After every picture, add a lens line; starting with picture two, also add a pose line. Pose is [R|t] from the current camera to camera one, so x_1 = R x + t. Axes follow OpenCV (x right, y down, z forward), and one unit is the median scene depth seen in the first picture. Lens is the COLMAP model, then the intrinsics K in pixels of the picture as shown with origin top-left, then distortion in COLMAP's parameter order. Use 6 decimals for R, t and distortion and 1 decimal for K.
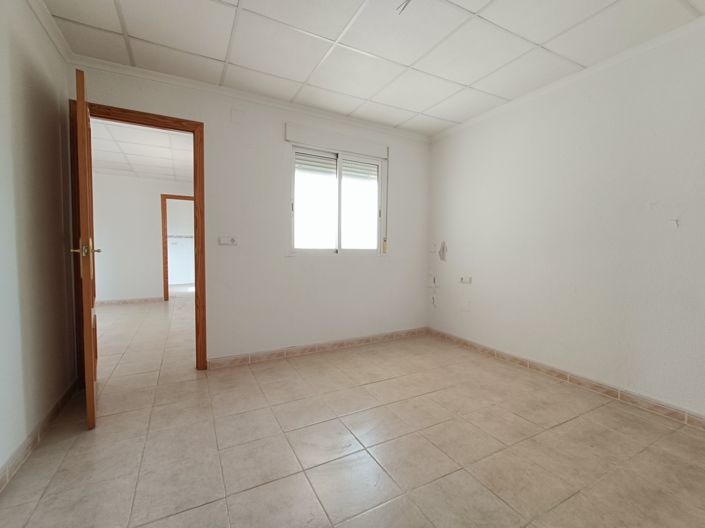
lens RADIAL K [[314.4, 0, 354.9], [0, 314.4, 264.0], [0, 0, 1]] dist [-0.000066, 0.000009]
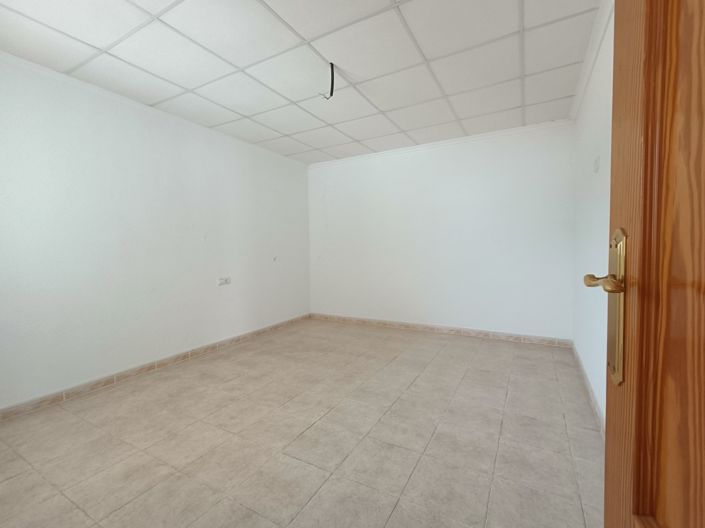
lens RADIAL K [[314.4, 0, 354.9], [0, 314.4, 264.0], [0, 0, 1]] dist [-0.000066, 0.000009]
pose [[-0.541280, -0.036814, 0.840036, -0.835597], [0.051471, 0.995717, 0.076802, -0.079558], [-0.839266, 0.084809, -0.537067, 1.188833]]
